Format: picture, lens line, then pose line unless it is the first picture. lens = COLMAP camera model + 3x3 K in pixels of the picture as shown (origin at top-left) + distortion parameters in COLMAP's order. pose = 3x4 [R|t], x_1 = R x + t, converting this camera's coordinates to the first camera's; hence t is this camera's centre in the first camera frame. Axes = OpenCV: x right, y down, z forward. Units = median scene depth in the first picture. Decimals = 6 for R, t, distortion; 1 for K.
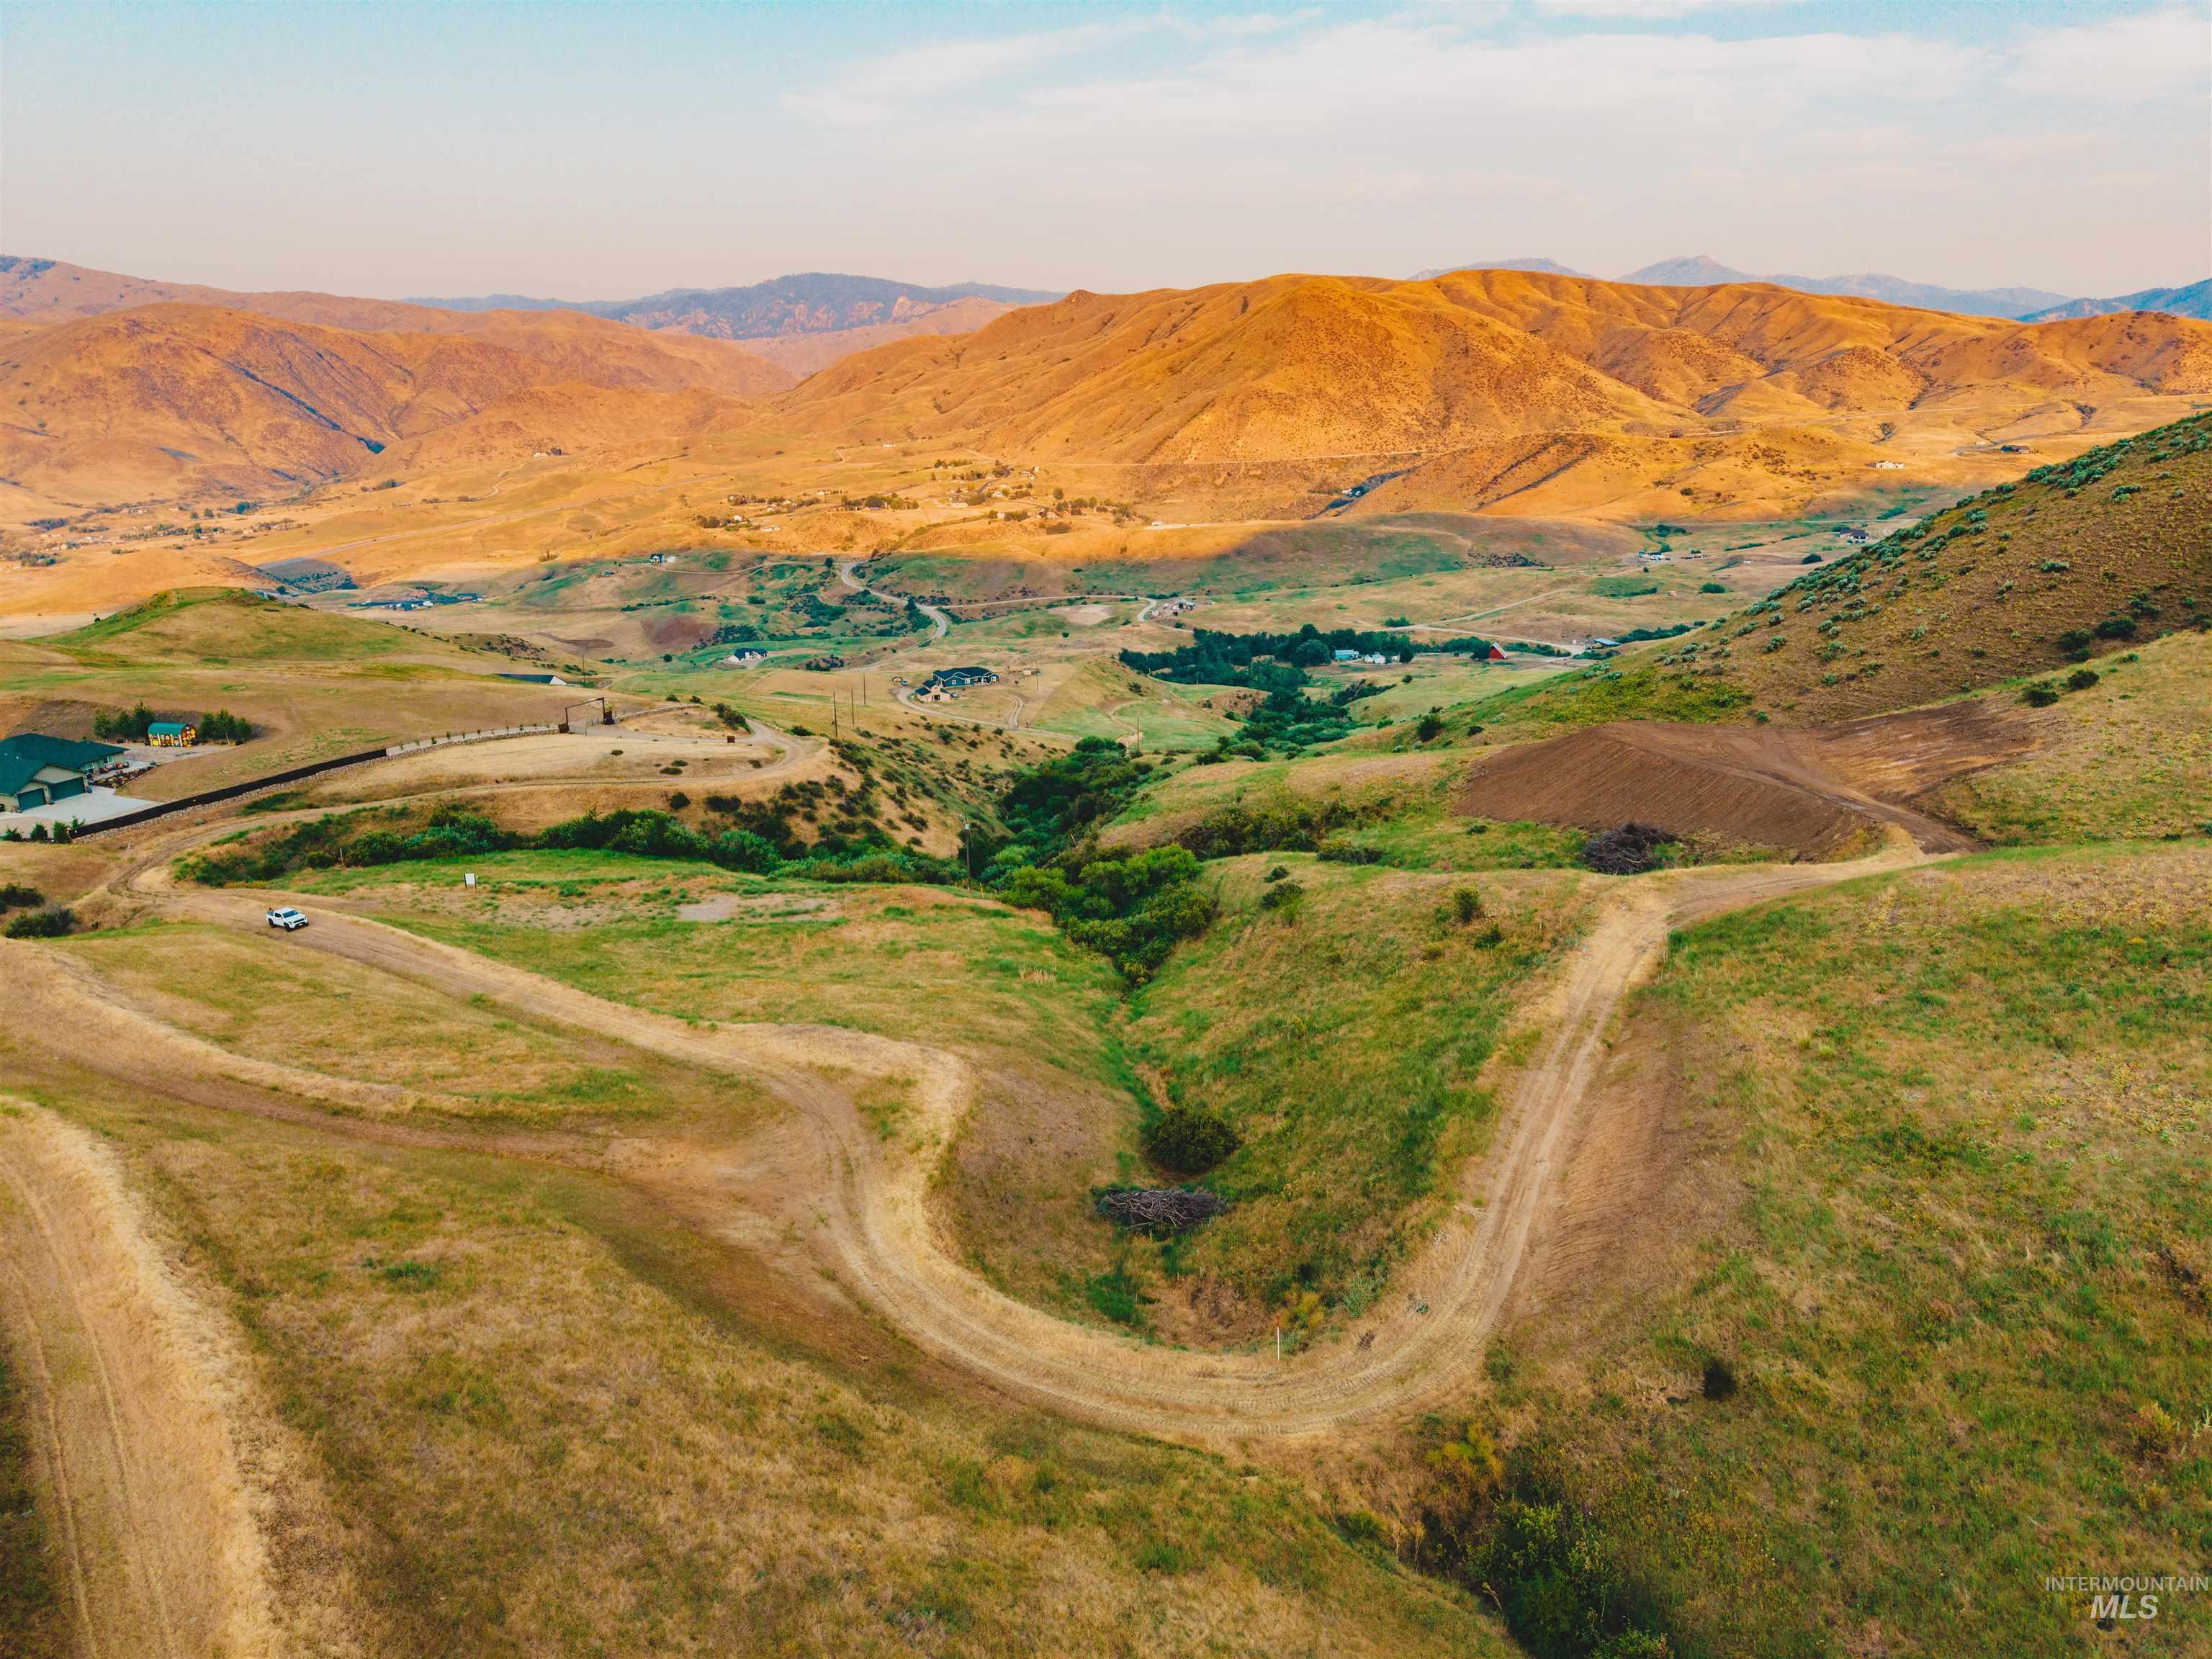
lens RADIAL K [[1476.0, 0, 1106.5], [0, 1476.0, 844.0], [0, 0, 1]] dist [0.040678, -0.047771]
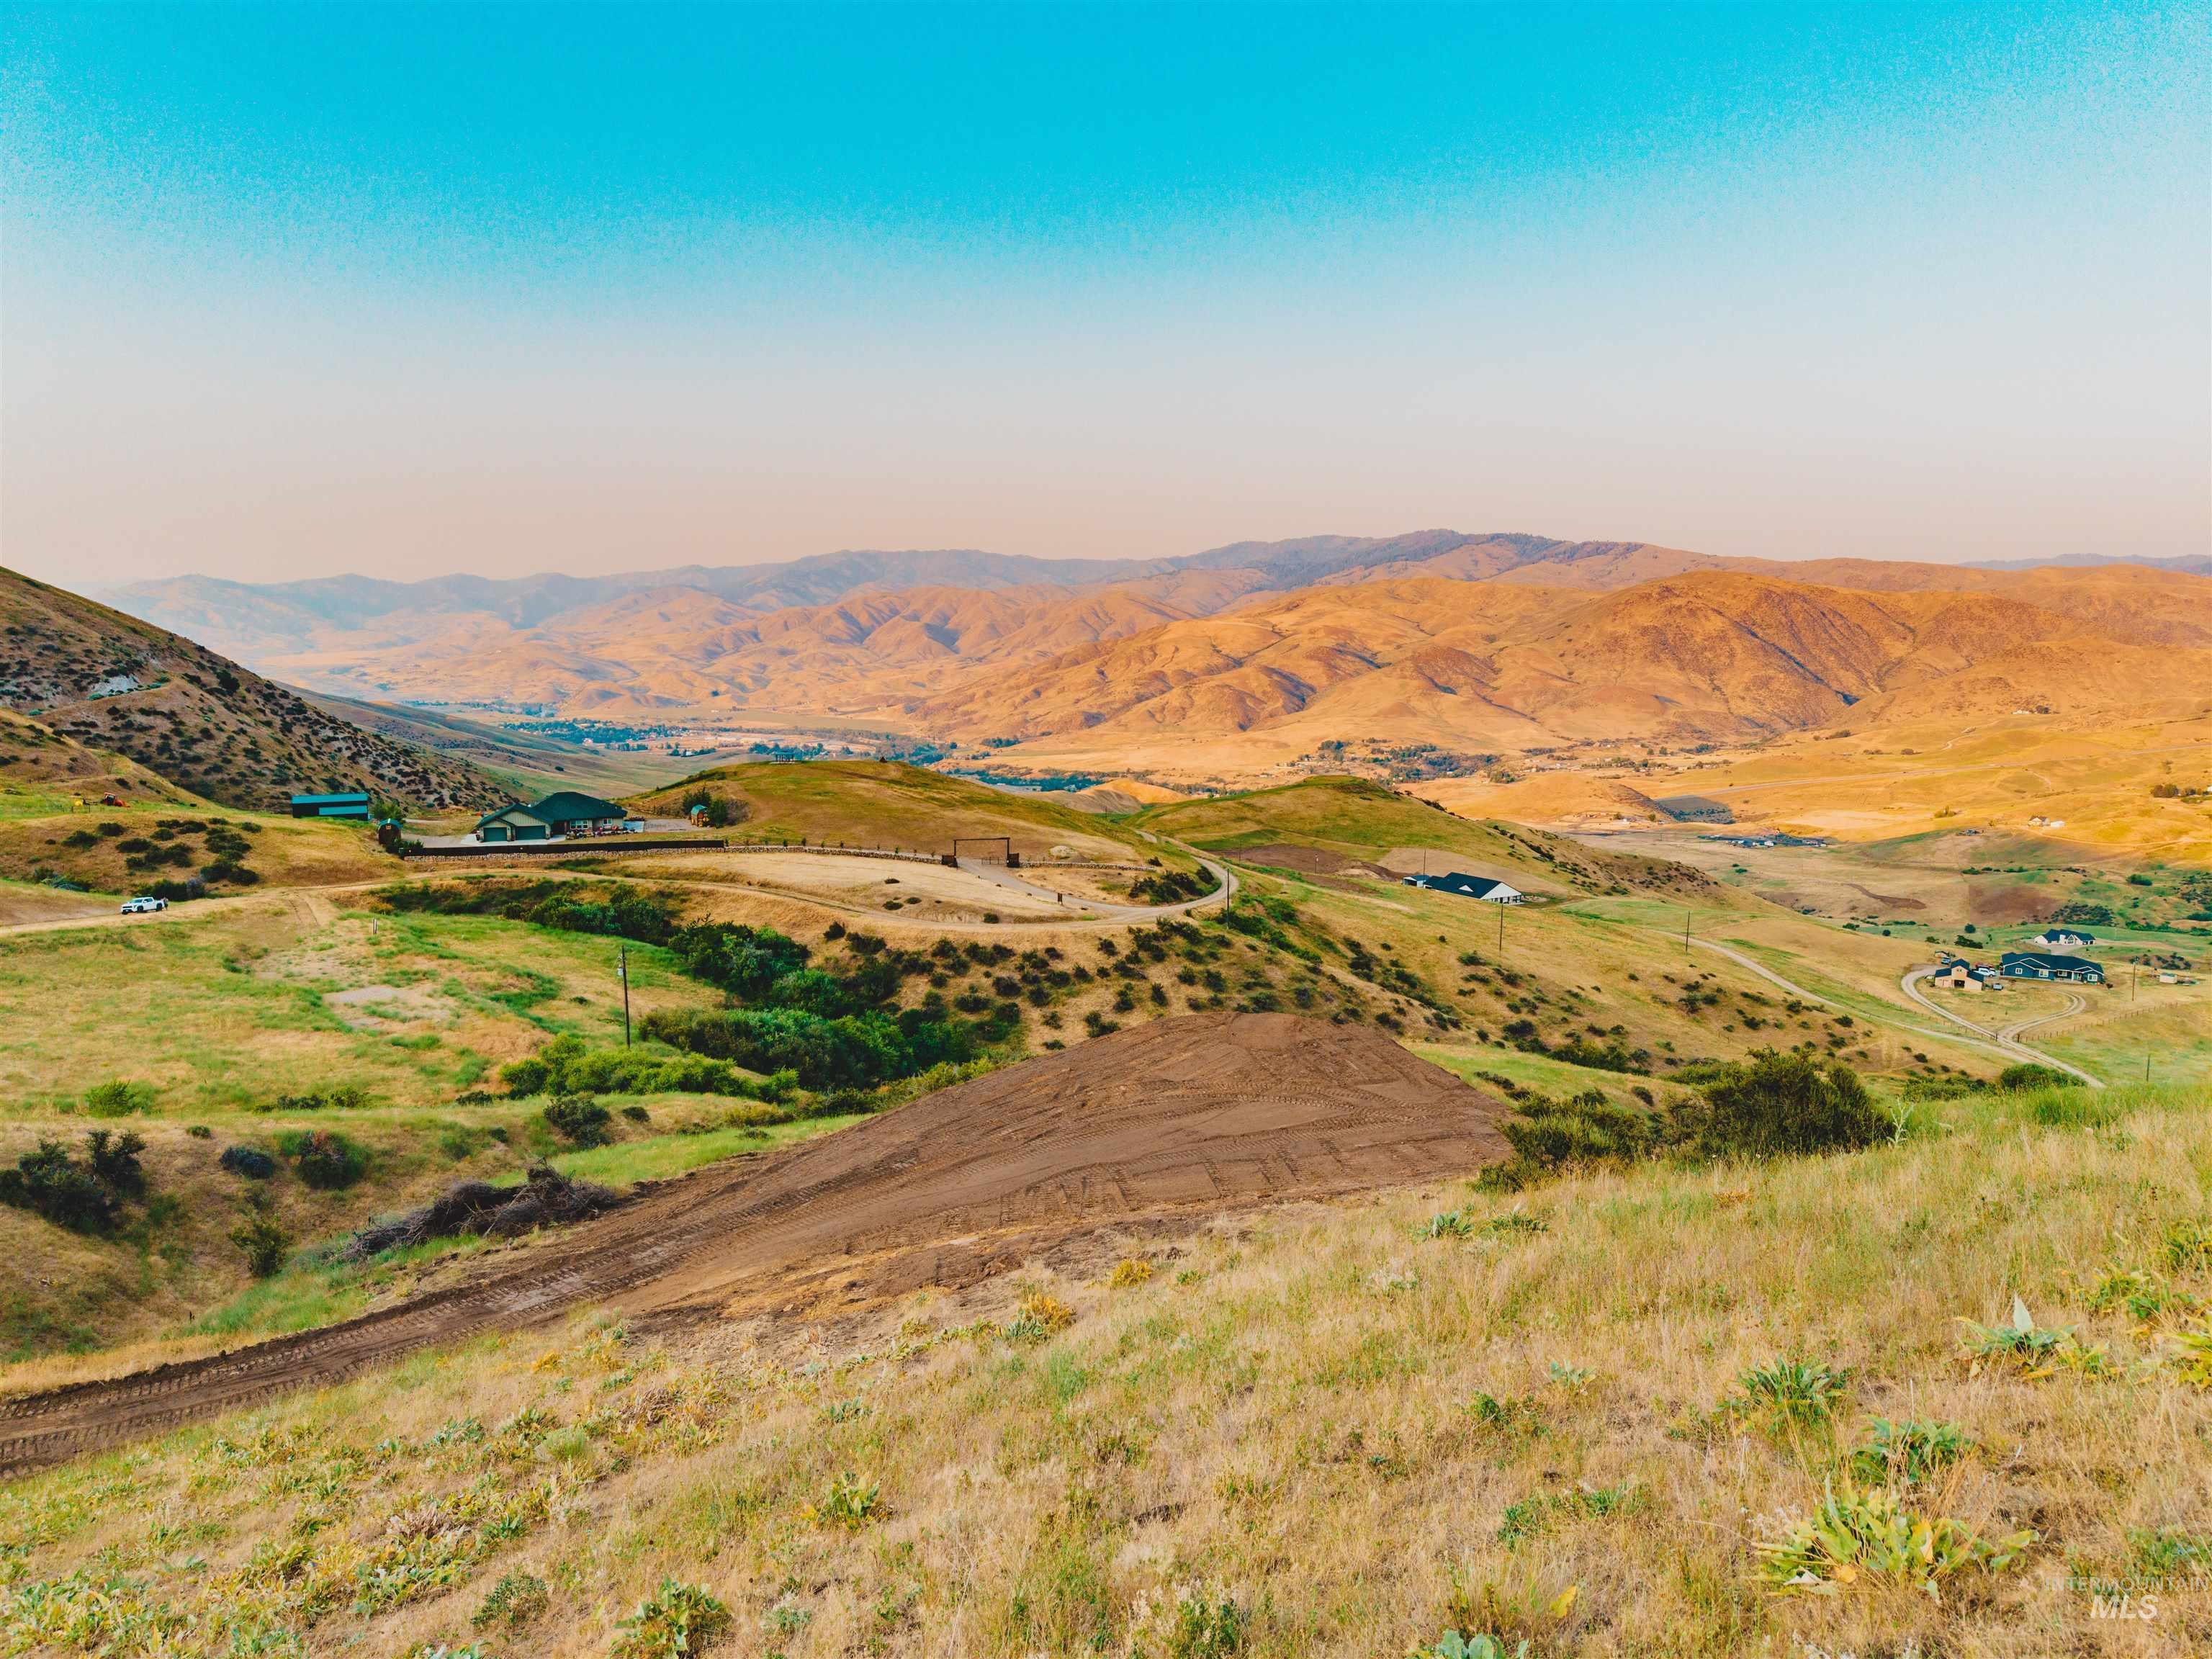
lens RADIAL K [[1476.0, 0, 1104.9], [0, 1476.0, 845.6], [0, 0, 1]] dist [0.040678, -0.047771]
pose [[0.585316, 0.108529, -0.803509, 0.083428], [-0.241595, 0.969330, -0.045064, -0.012836], [0.773975, 0.220500, 0.593584, 0.096776]]
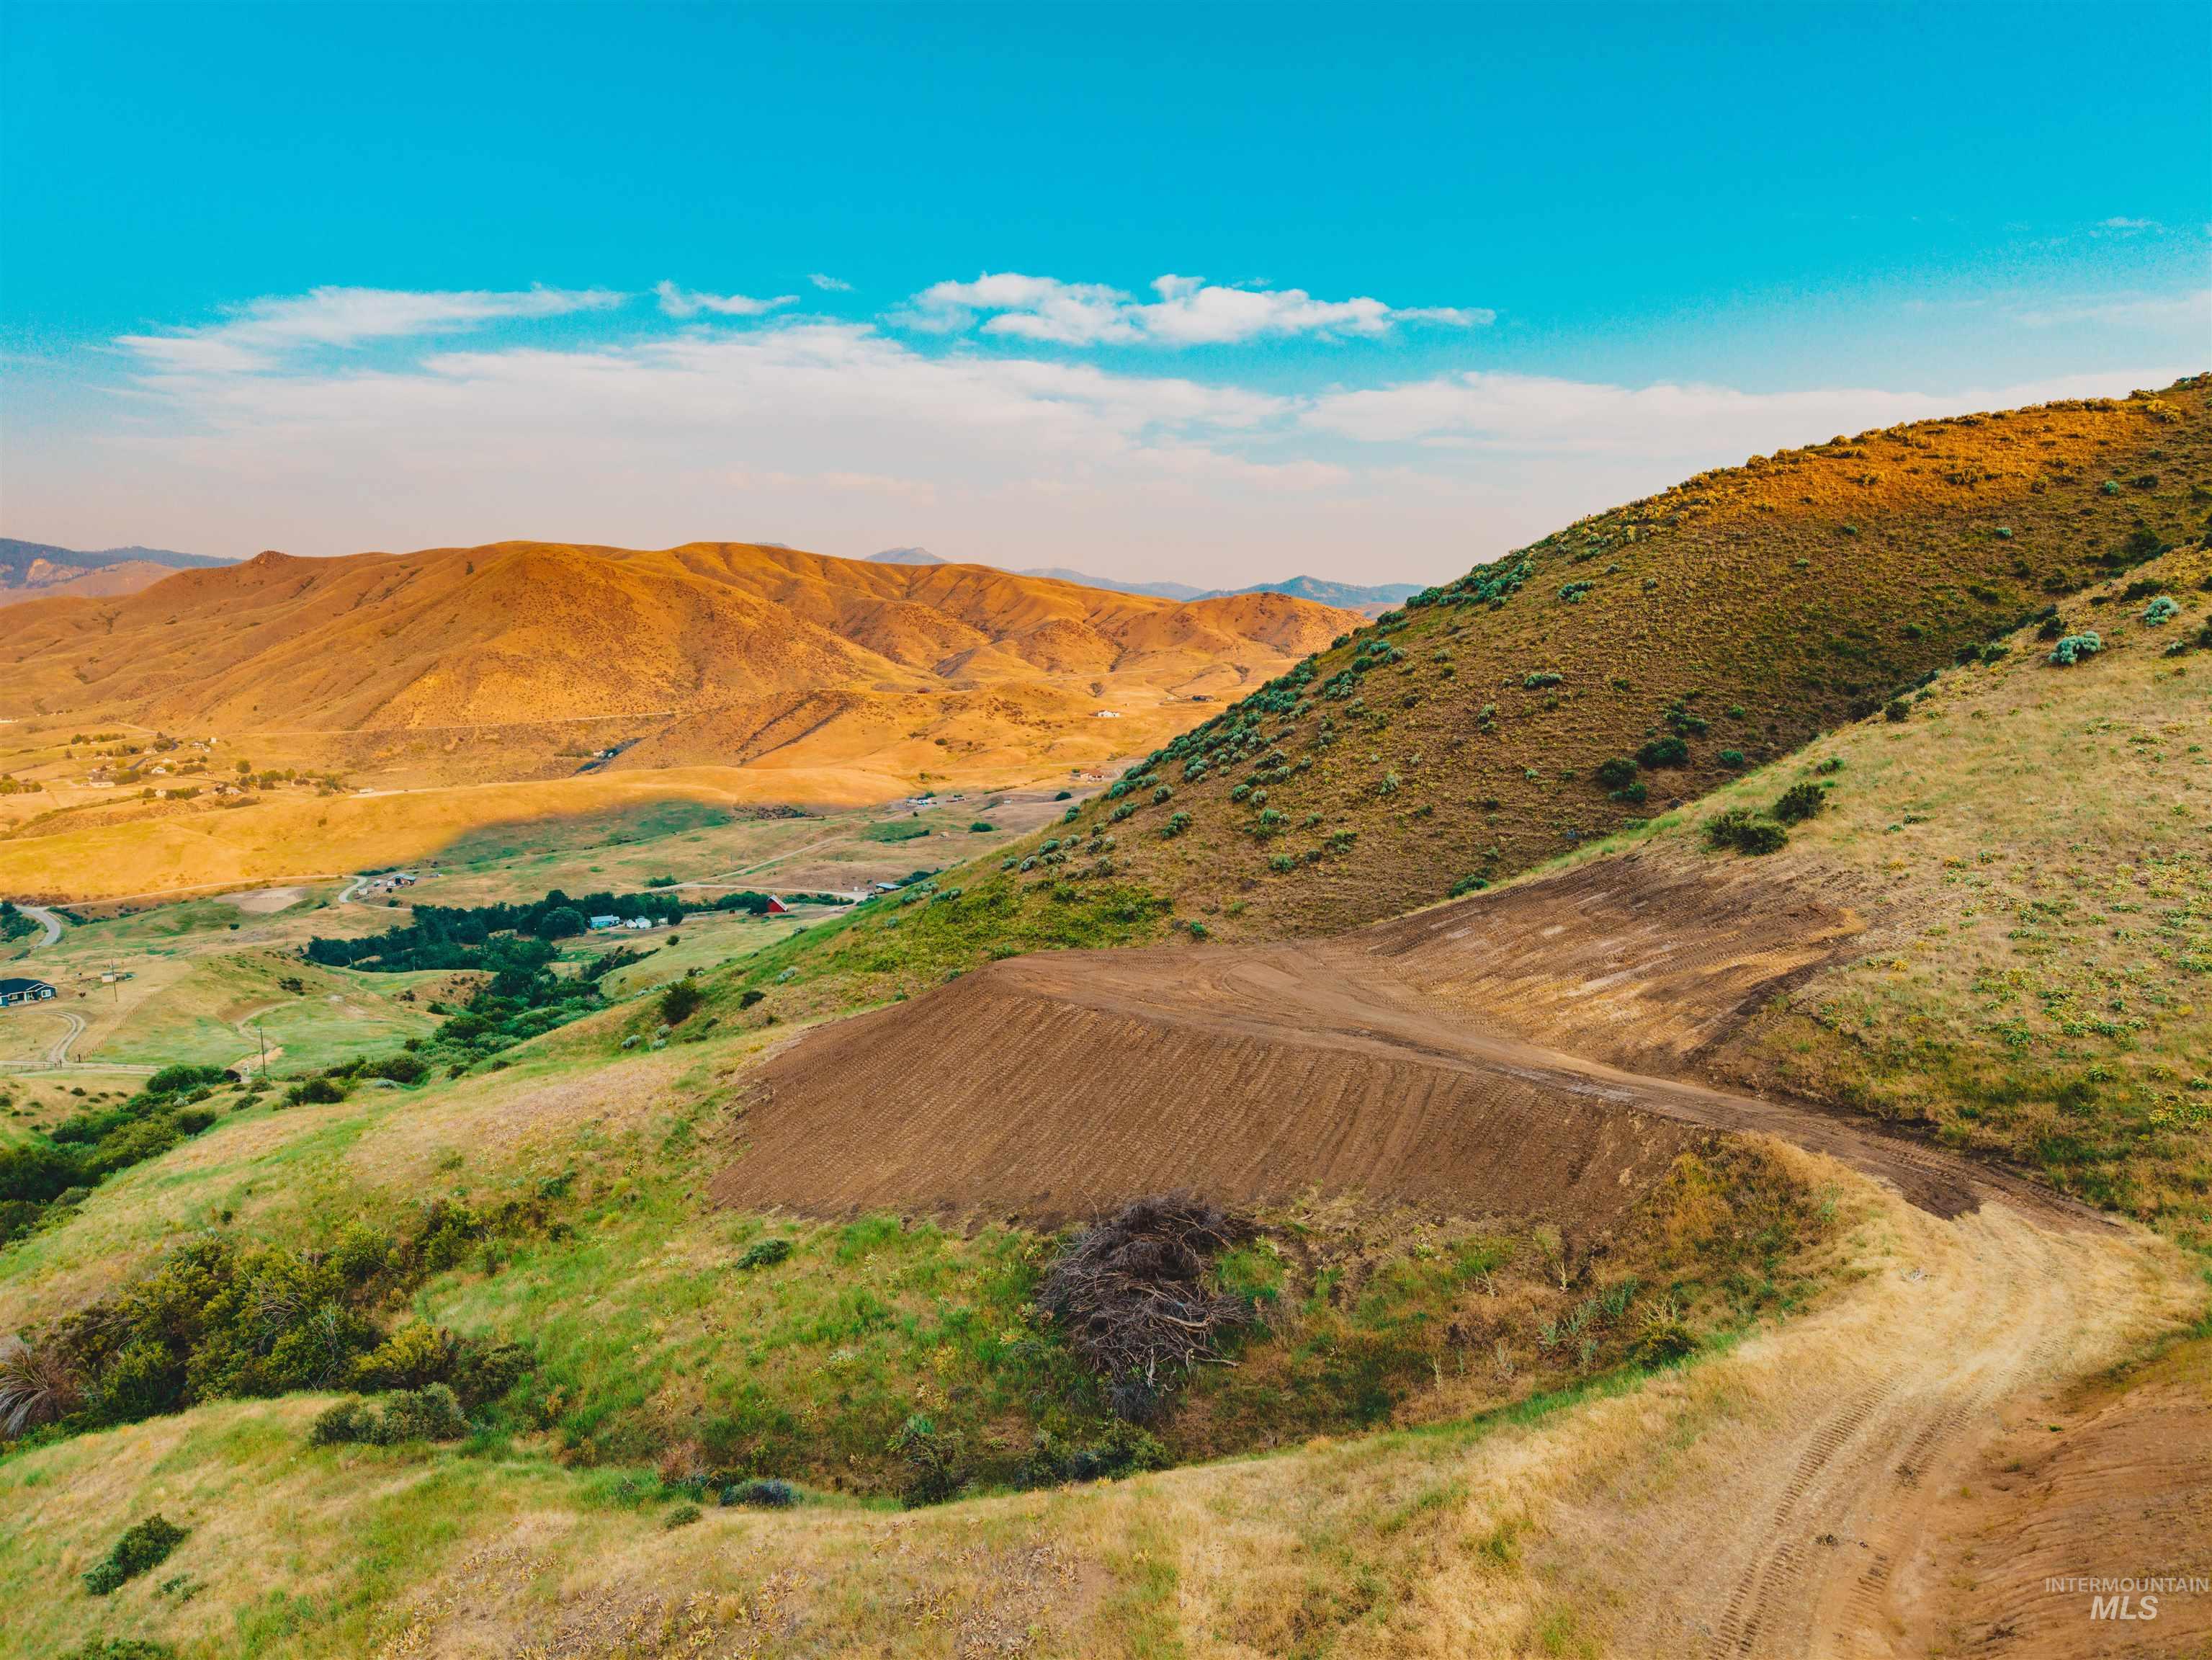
lens RADIAL K [[1476.2, 0, 1105.4], [0, 1476.2, 853.1], [0, 0, 1]] dist [0.040678, -0.047771]
pose [[0.886385, -0.063305, 0.458601, 0.018865], [0.140258, 0.980771, -0.135706, -0.005955], [-0.441191, 0.184610, 0.878219, 0.071502]]
